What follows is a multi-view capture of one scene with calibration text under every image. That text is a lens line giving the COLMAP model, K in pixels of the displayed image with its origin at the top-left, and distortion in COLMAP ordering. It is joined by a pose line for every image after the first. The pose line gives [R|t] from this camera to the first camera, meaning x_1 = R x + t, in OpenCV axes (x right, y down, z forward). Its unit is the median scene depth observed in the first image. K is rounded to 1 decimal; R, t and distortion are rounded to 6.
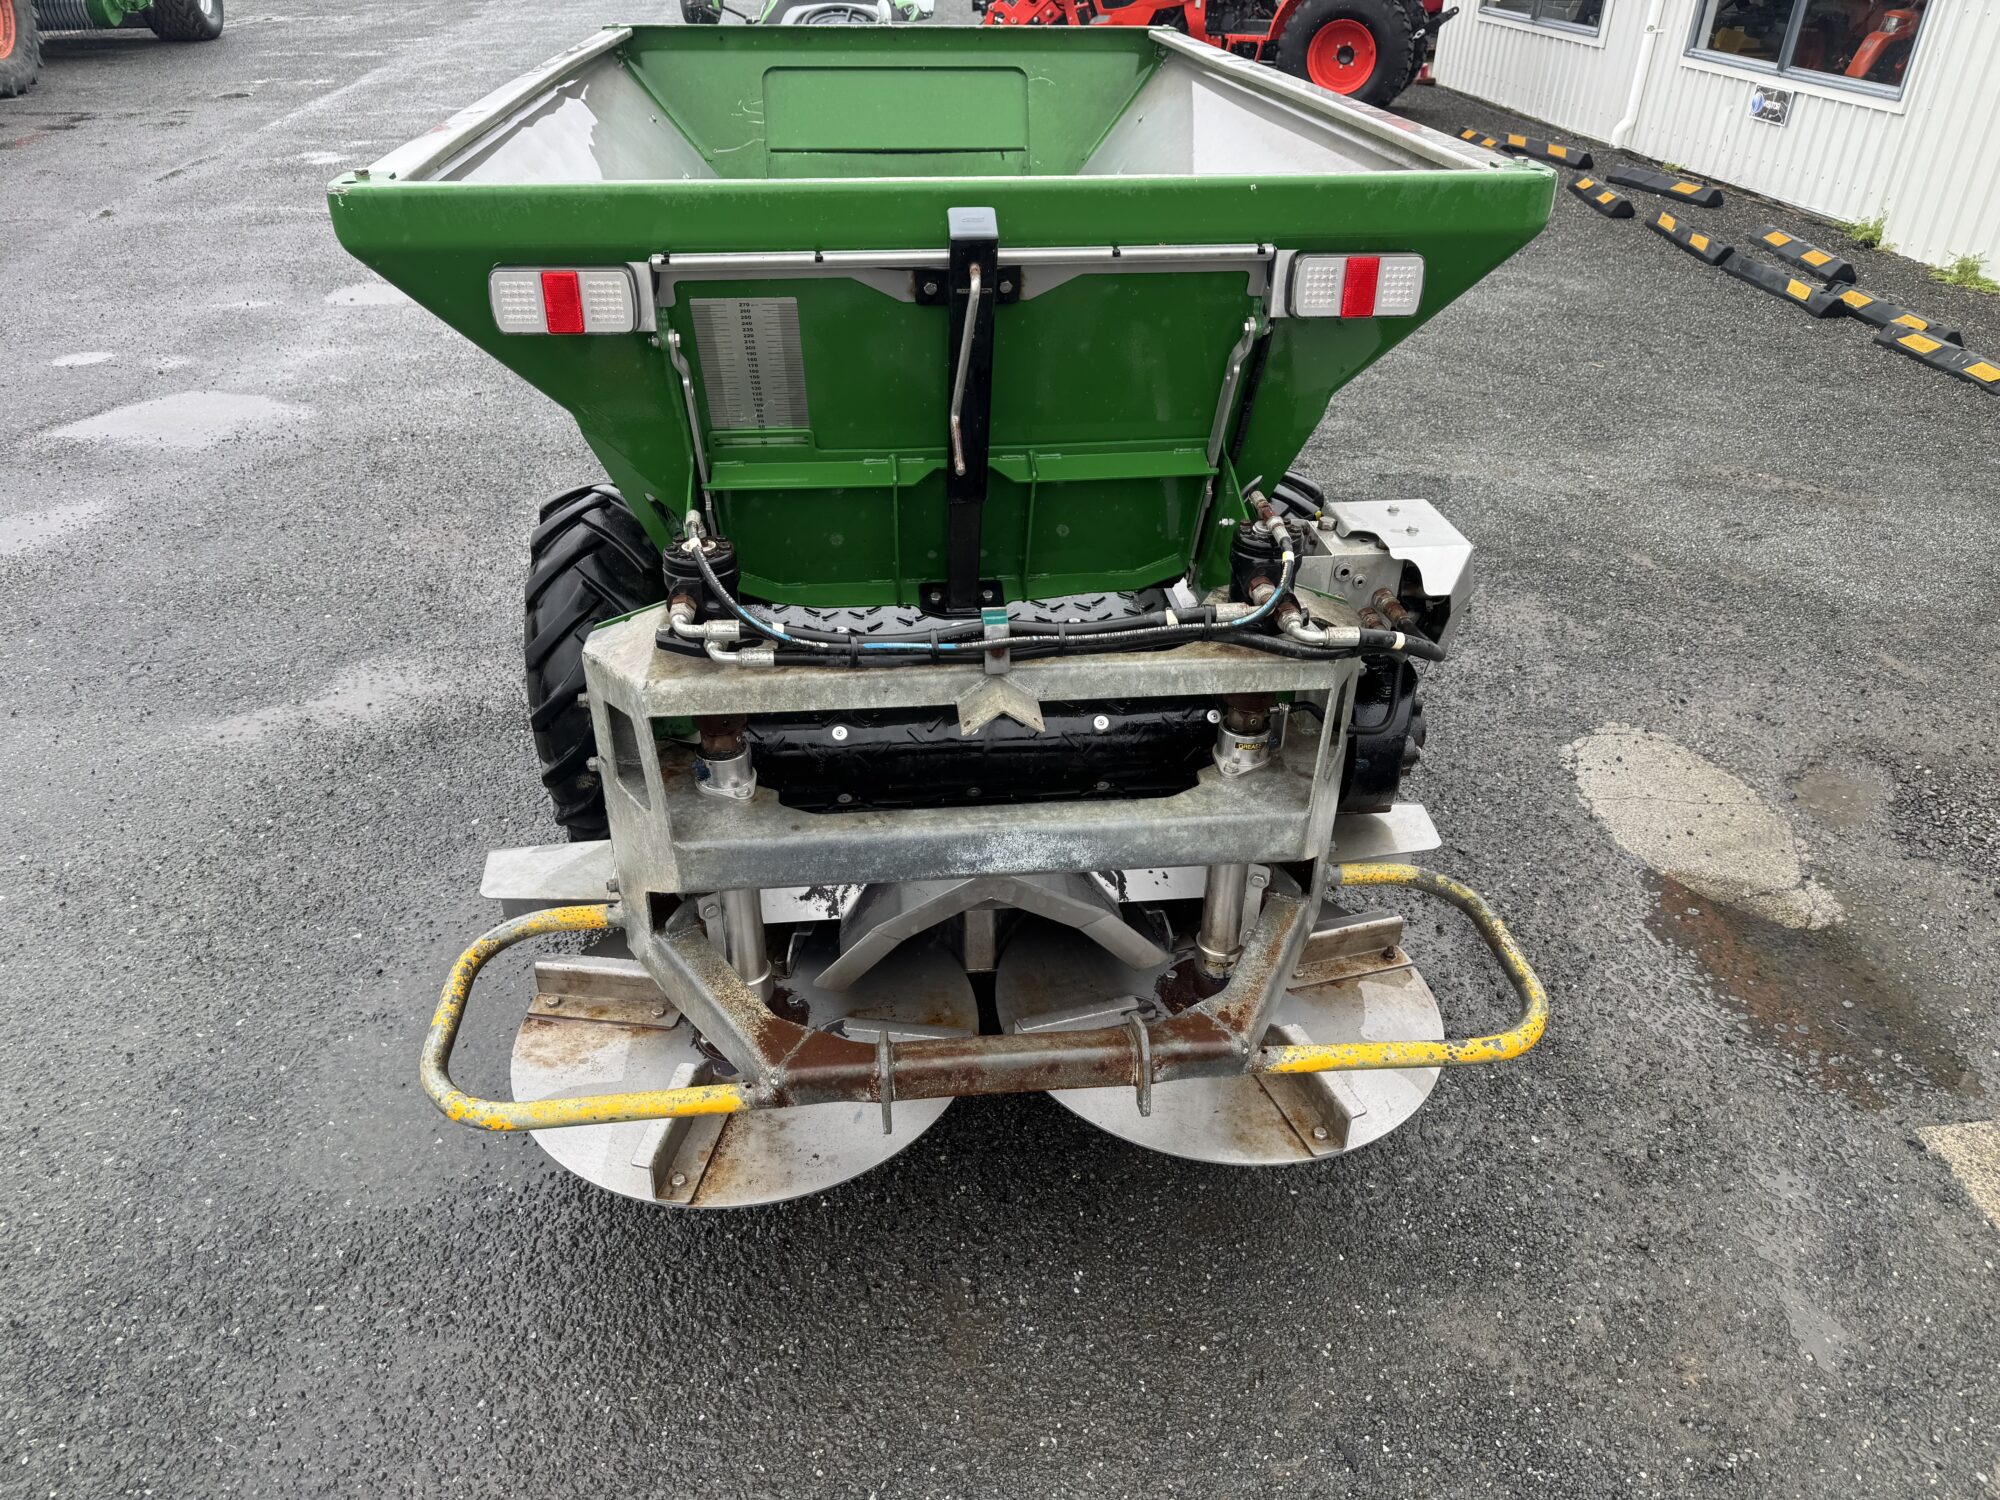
lens RADIAL K [[1417.6, 0, 1006.8], [0, 1417.6, 754.9], [0, 0, 1]] dist [0.038524, -0.039053]
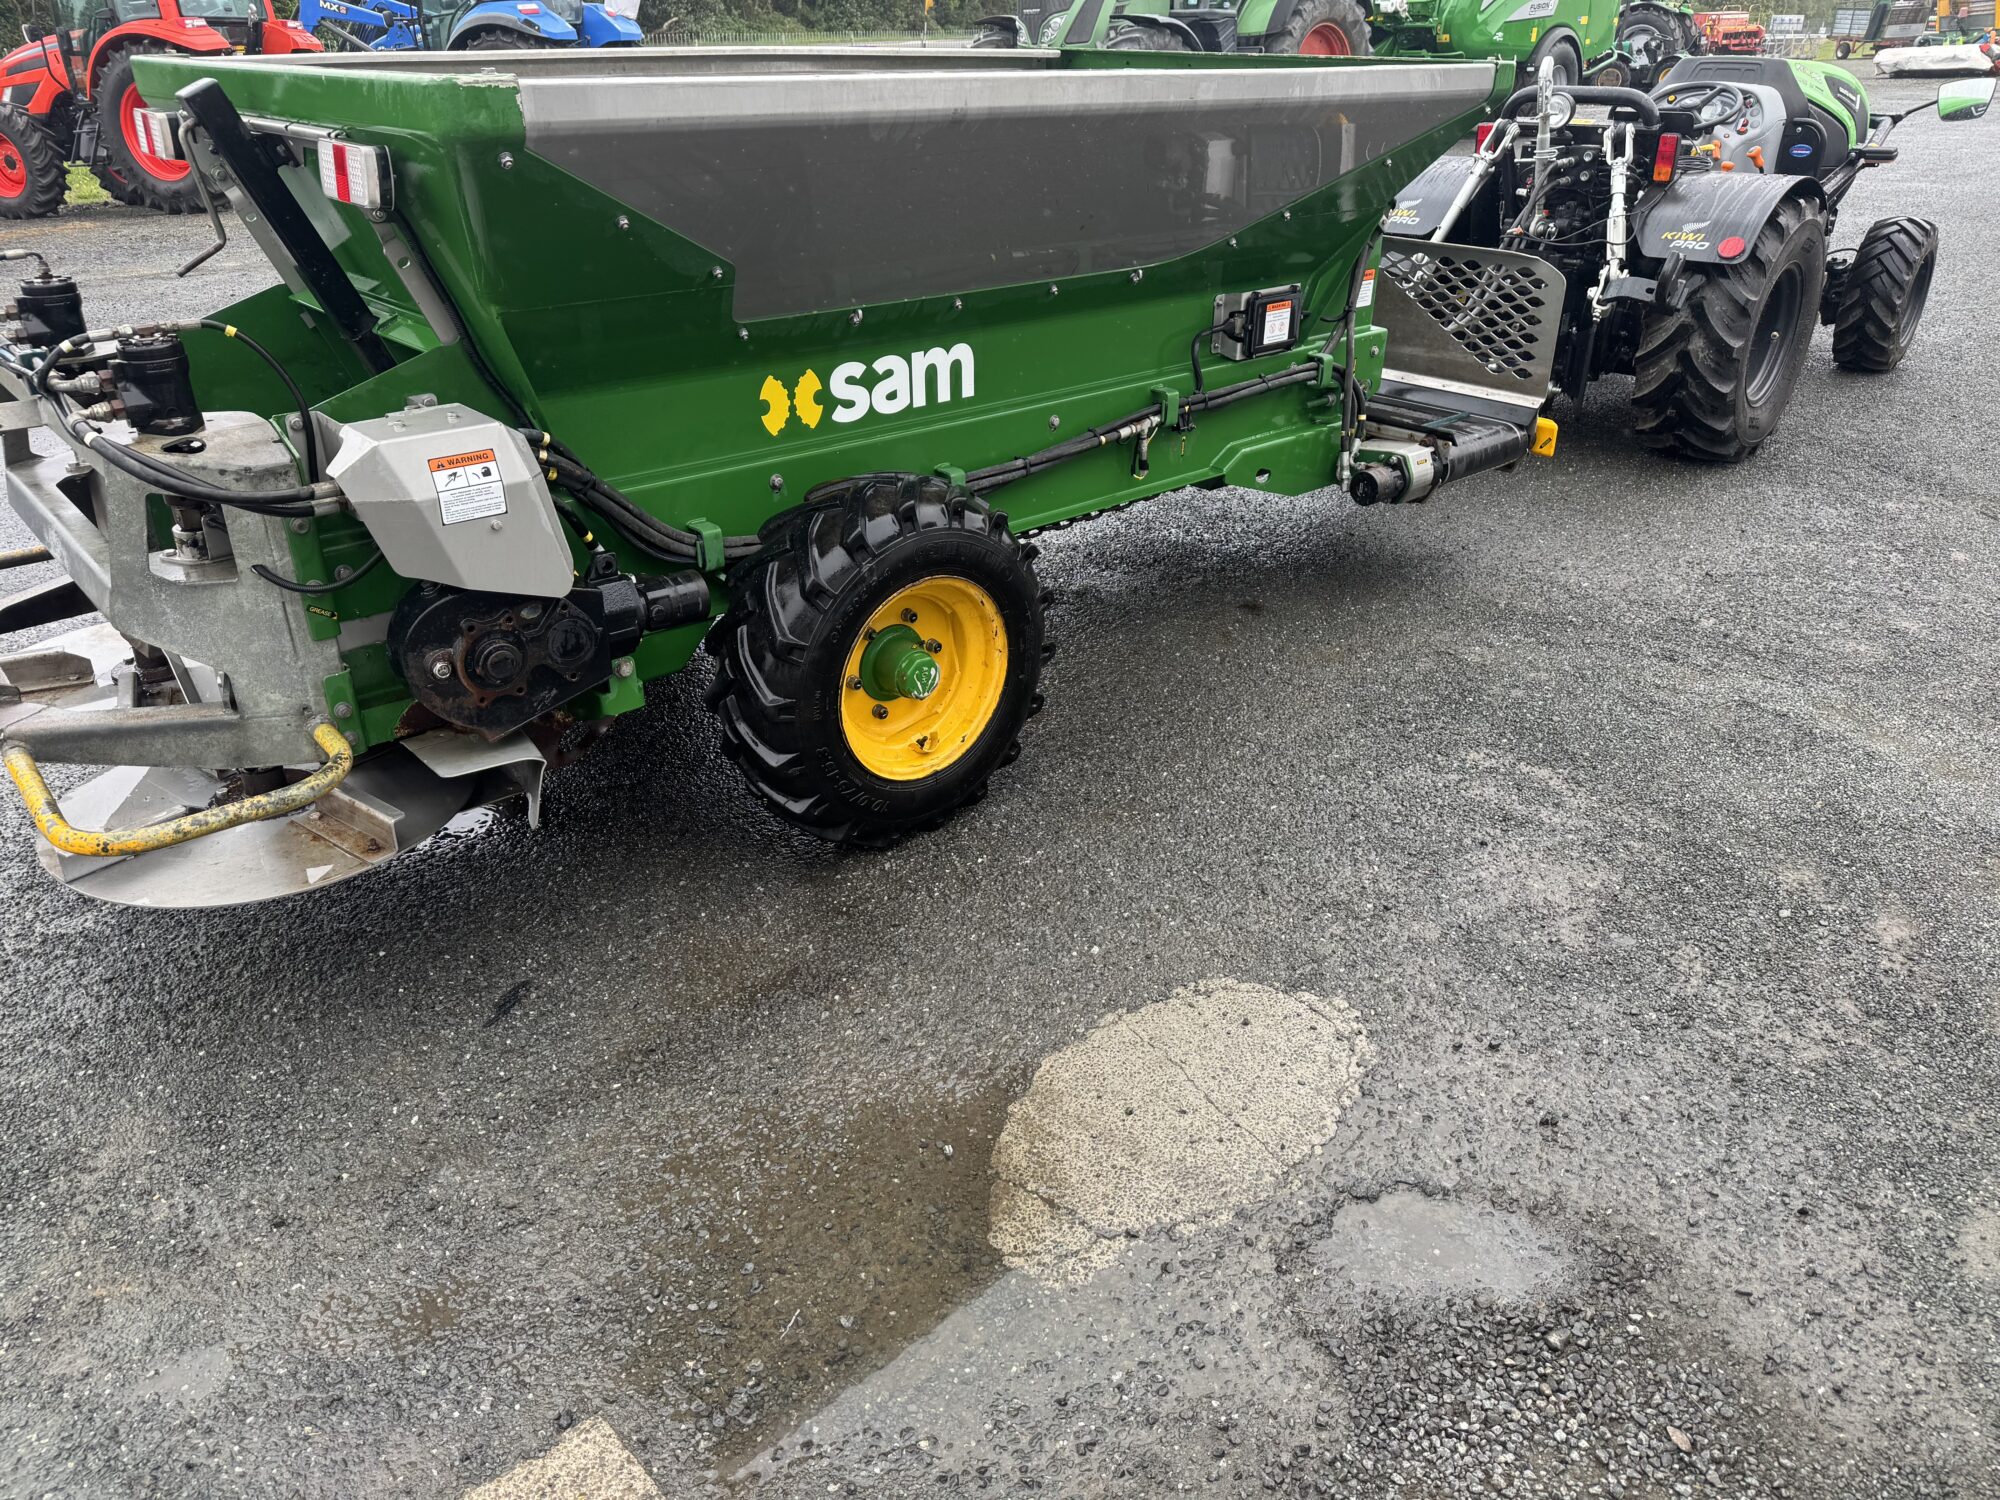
lens RADIAL K [[1417.6, 0, 1006.8], [0, 1417.6, 754.9], [0, 0, 1]] dist [0.038524, -0.039053]
pose [[0.581668, 0.365604, -0.726633, 0.772964], [-0.419546, 0.900154, 0.117065, -0.141090], [0.696881, 0.236763, 0.676979, 0.382537]]
